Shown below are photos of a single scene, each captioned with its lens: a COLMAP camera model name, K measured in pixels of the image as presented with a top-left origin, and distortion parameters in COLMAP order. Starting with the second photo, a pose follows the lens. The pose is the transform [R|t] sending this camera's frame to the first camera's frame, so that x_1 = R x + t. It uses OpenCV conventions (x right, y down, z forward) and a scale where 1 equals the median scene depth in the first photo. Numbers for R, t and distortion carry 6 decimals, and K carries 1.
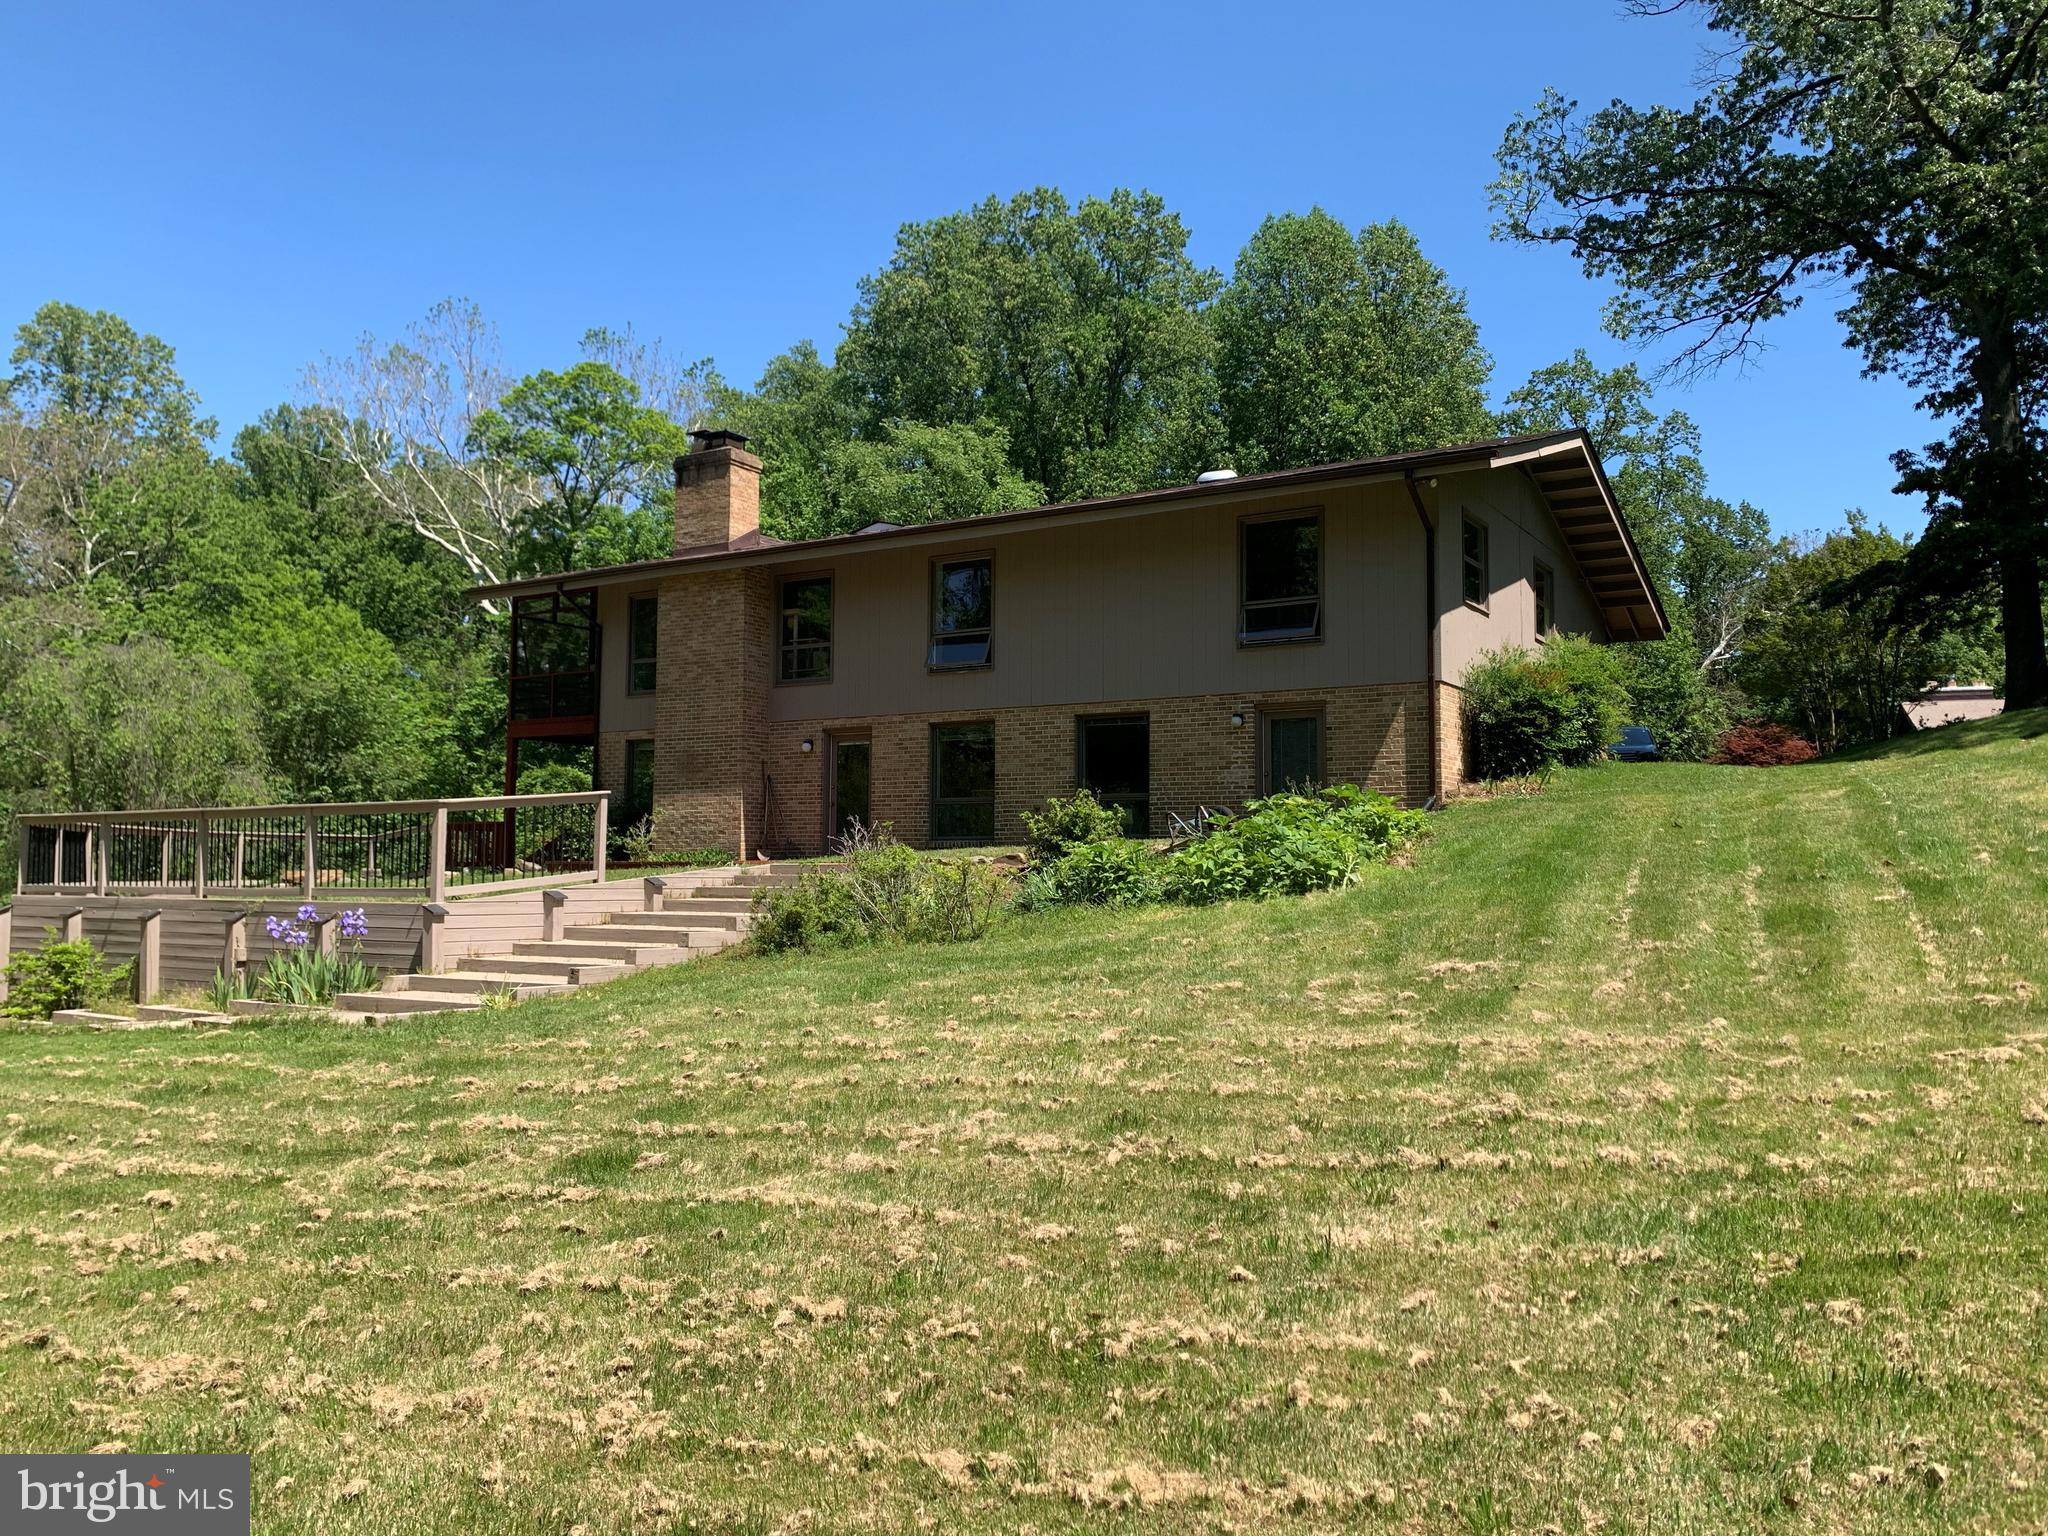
lens RADIAL K [[1552.8, 0, 981.3], [0, 1552.8, 773.7], [0, 0, 1]] dist [0.043892, -0.096984]
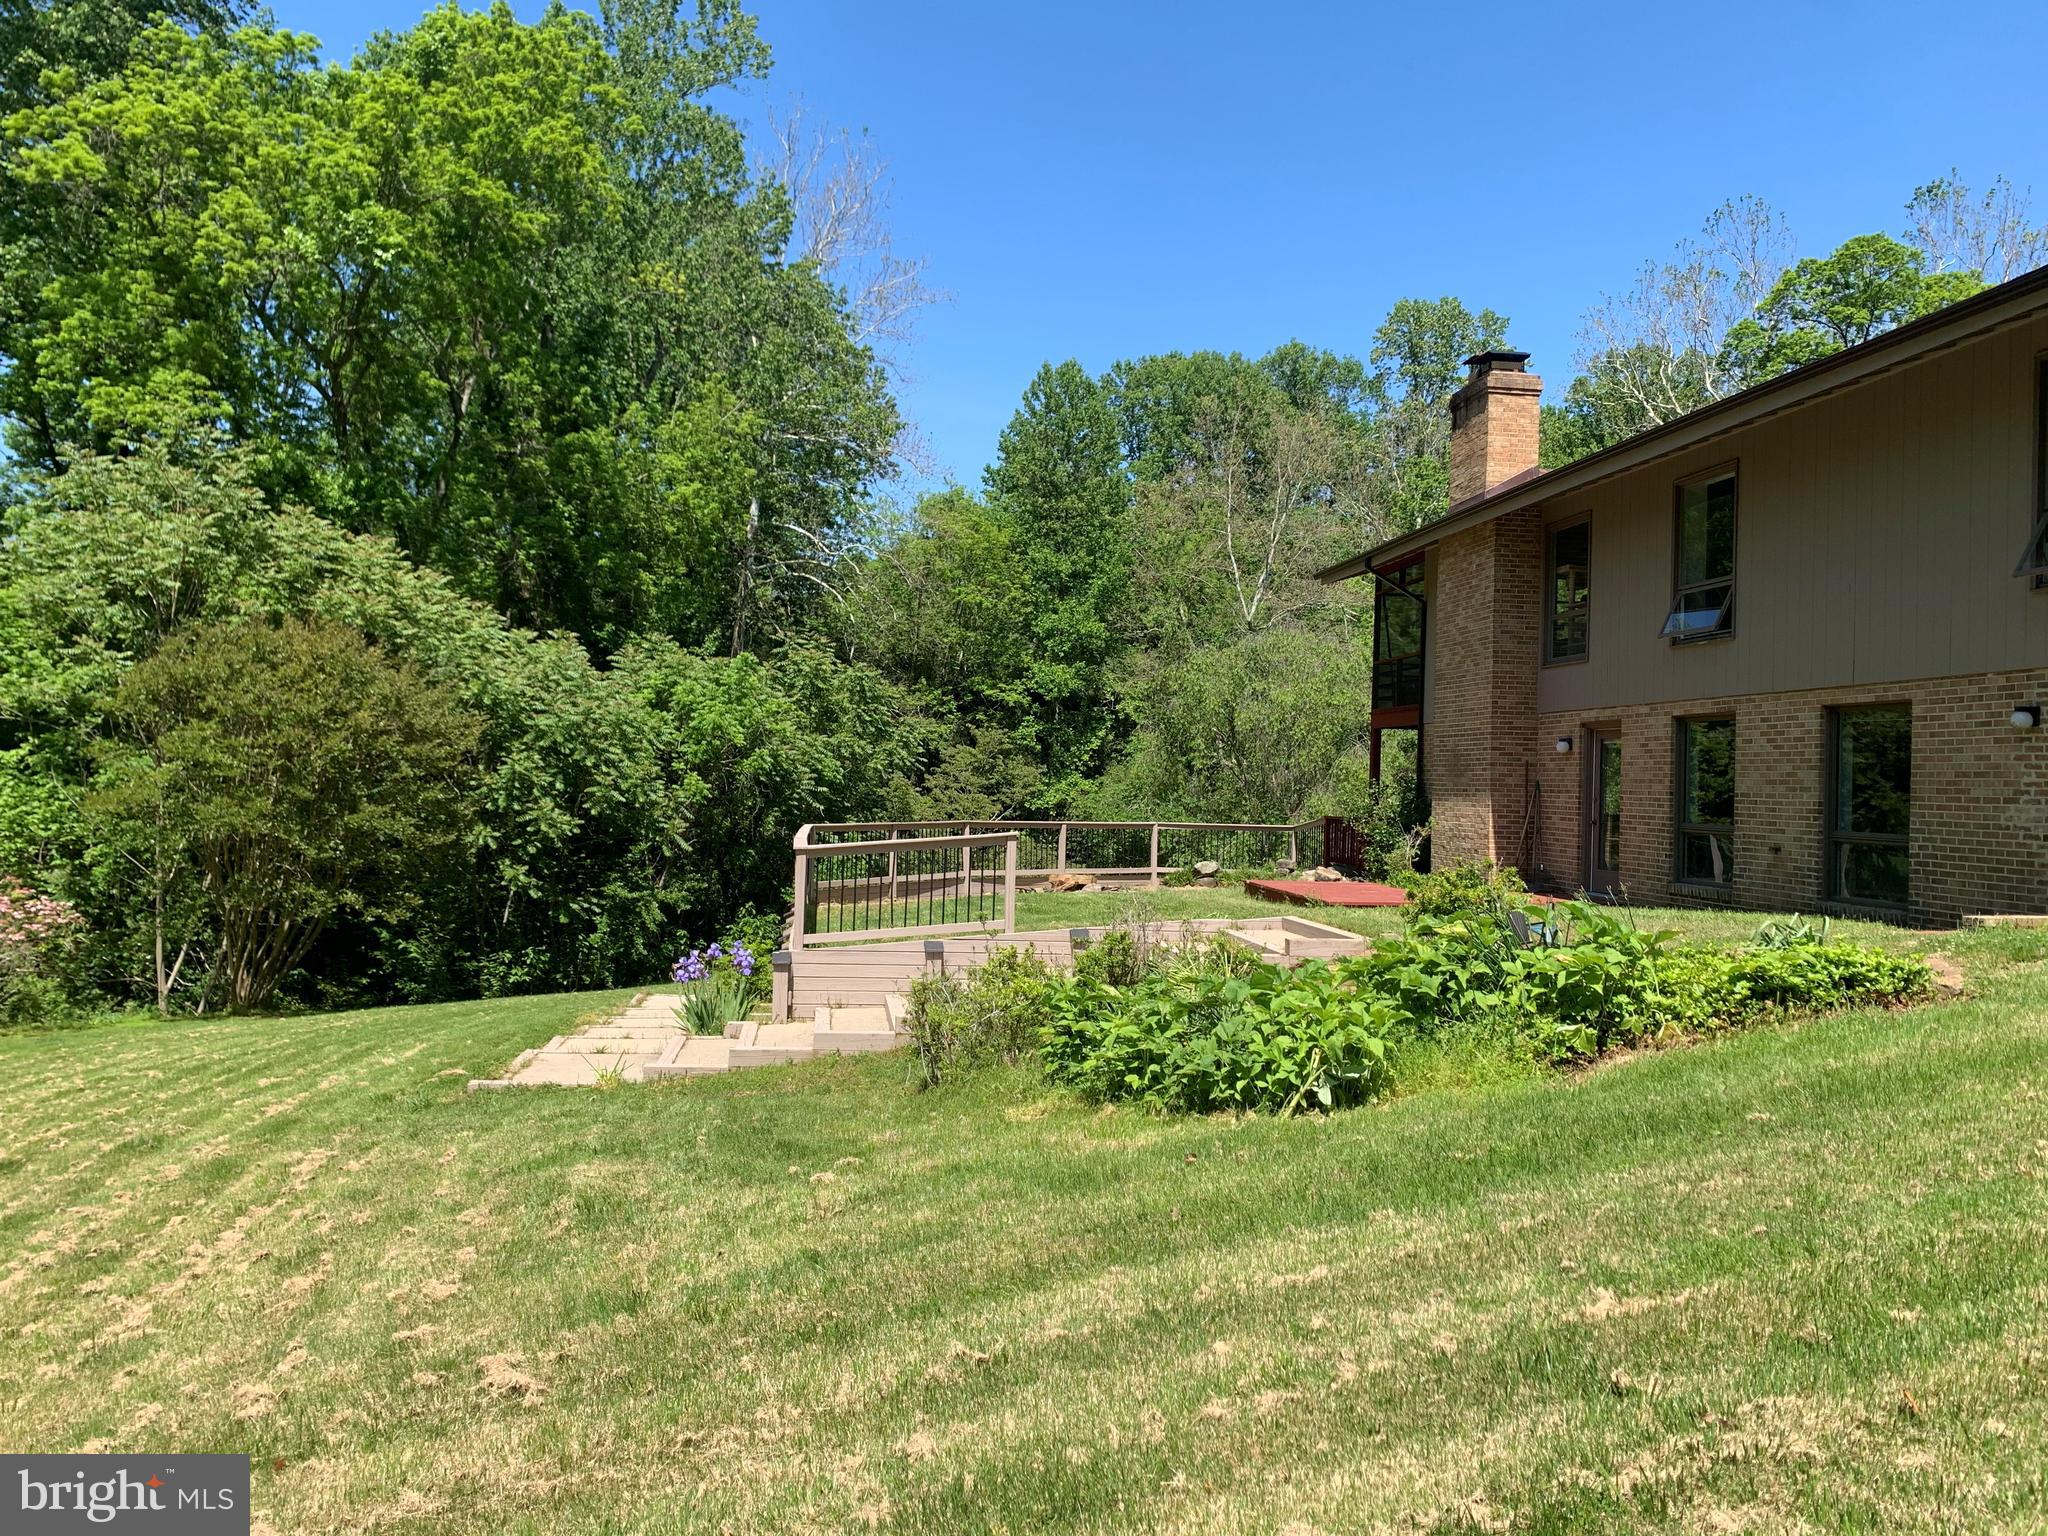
lens RADIAL K [[1548.2, 0, 1013.8], [0, 1548.2, 759.7], [0, 0, 1]] dist [0.041890, -0.056152]
pose [[0.628191, 0.000341, -0.778059, 0.302100], [0.025649, 0.999447, 0.021147, -0.032658], [0.777636, -0.033241, 0.627835, 0.292819]]
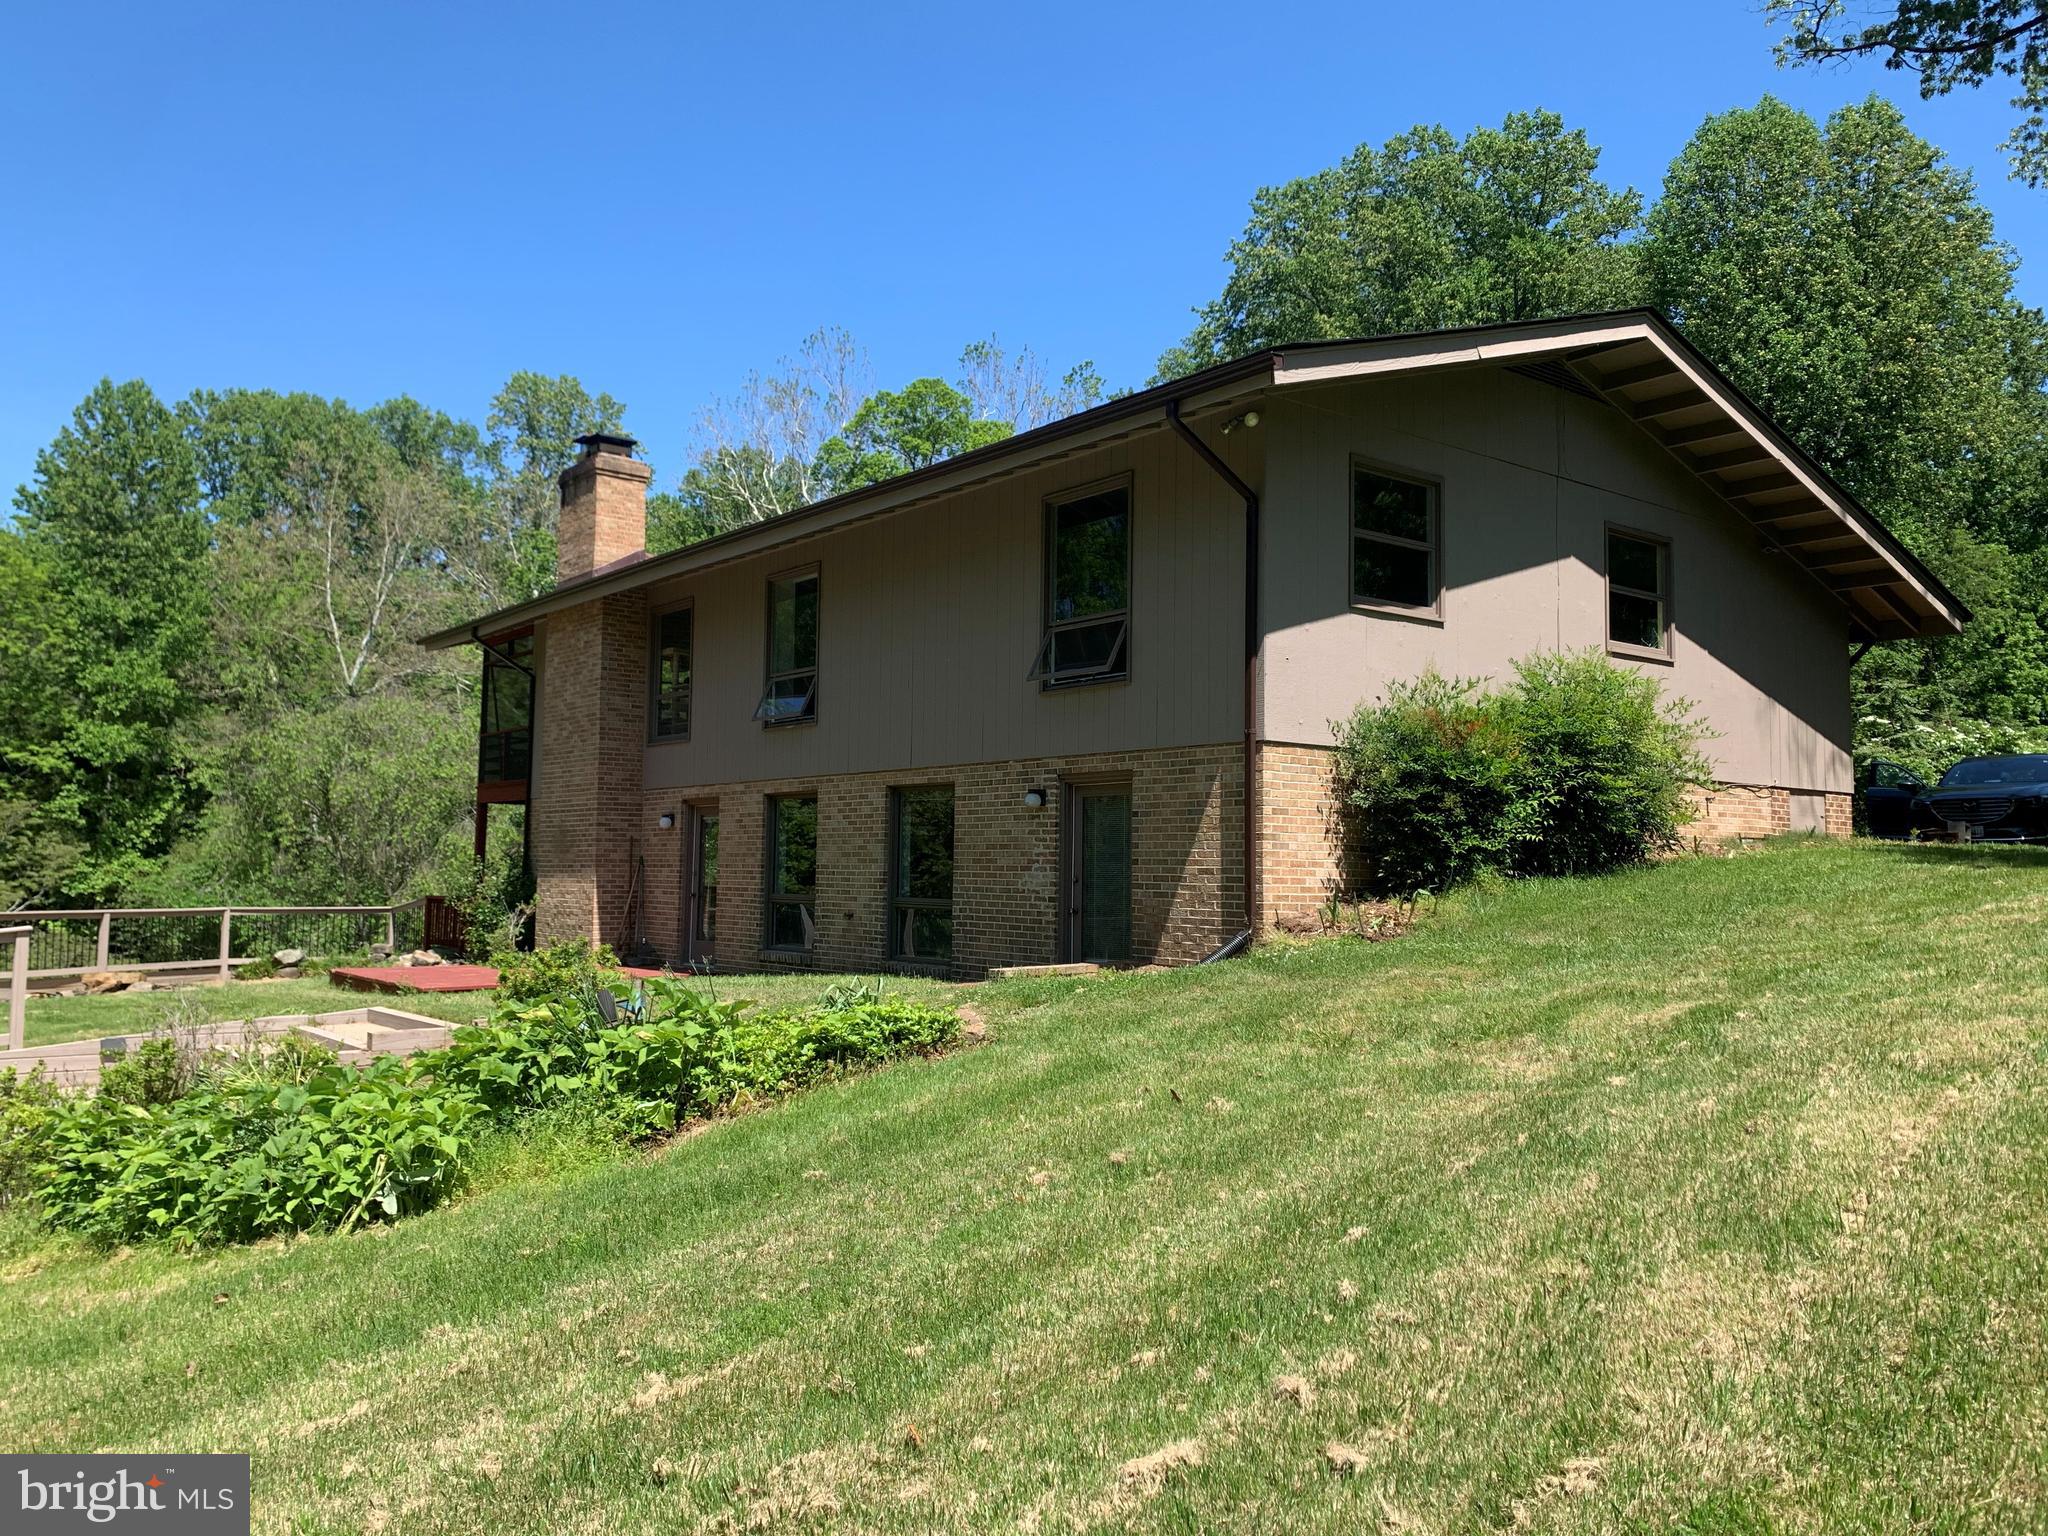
lens RADIAL K [[1548.2, 0, 1013.8], [0, 1548.2, 759.7], [0, 0, 1]] dist [0.041890, -0.056152]
pose [[0.943142, -0.019183, -0.331835, 0.304435], [0.015092, 0.999775, -0.014901, -0.033348], [0.332046, 0.009046, 0.943220, 0.299729]]
